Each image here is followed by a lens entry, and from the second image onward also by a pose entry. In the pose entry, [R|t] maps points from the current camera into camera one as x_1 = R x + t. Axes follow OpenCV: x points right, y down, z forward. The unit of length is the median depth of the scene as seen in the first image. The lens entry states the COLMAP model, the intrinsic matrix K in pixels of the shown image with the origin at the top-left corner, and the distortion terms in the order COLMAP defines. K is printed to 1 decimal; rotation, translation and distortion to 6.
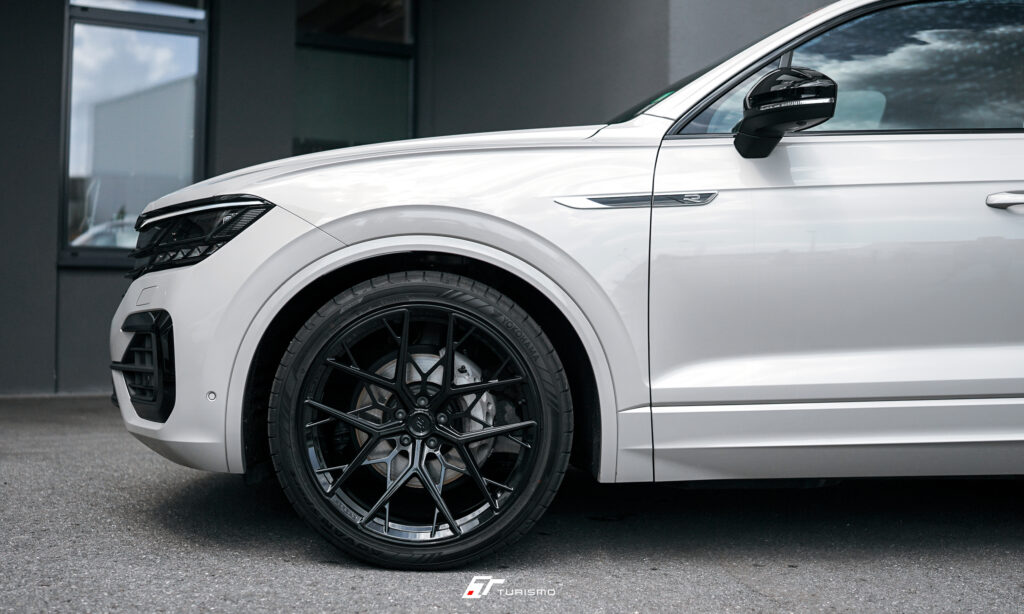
lens RADIAL K [[1333.5, 0, 512.0], [0, 1333.5, 307.0], [0, 0, 1]] dist [-0.130839, 0.007508]
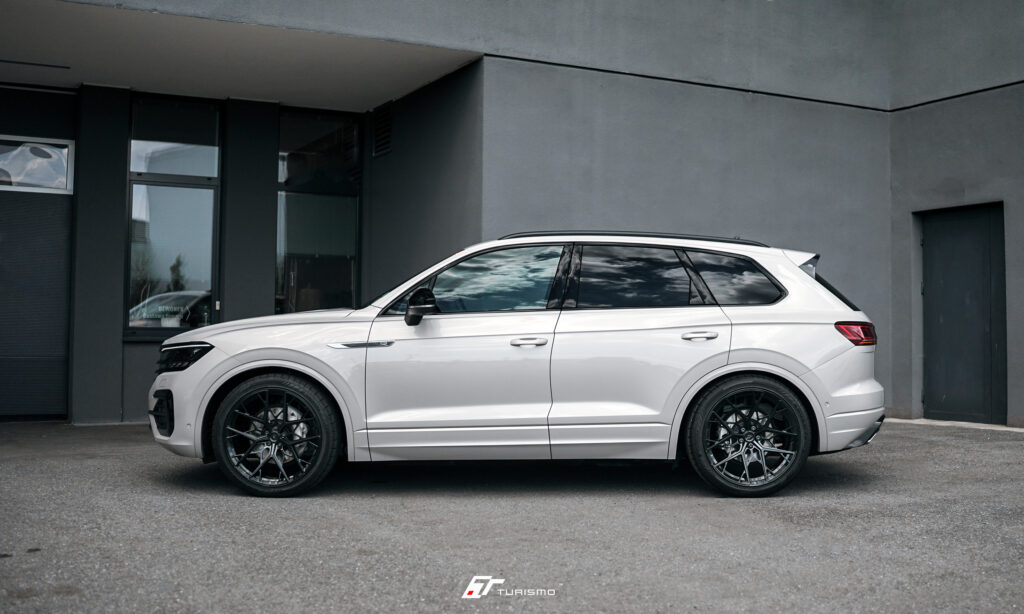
lens RADIAL K [[1333.5, 0, 512.0], [0, 1333.5, 307.0], [0, 0, 1]] dist [-0.130839, 0.007508]
pose [[0.999071, -0.005717, -0.042719, 0.467463], [0.004896, 0.999802, -0.019297, -0.099732], [0.042821, 0.019070, 0.998901, -1.394930]]
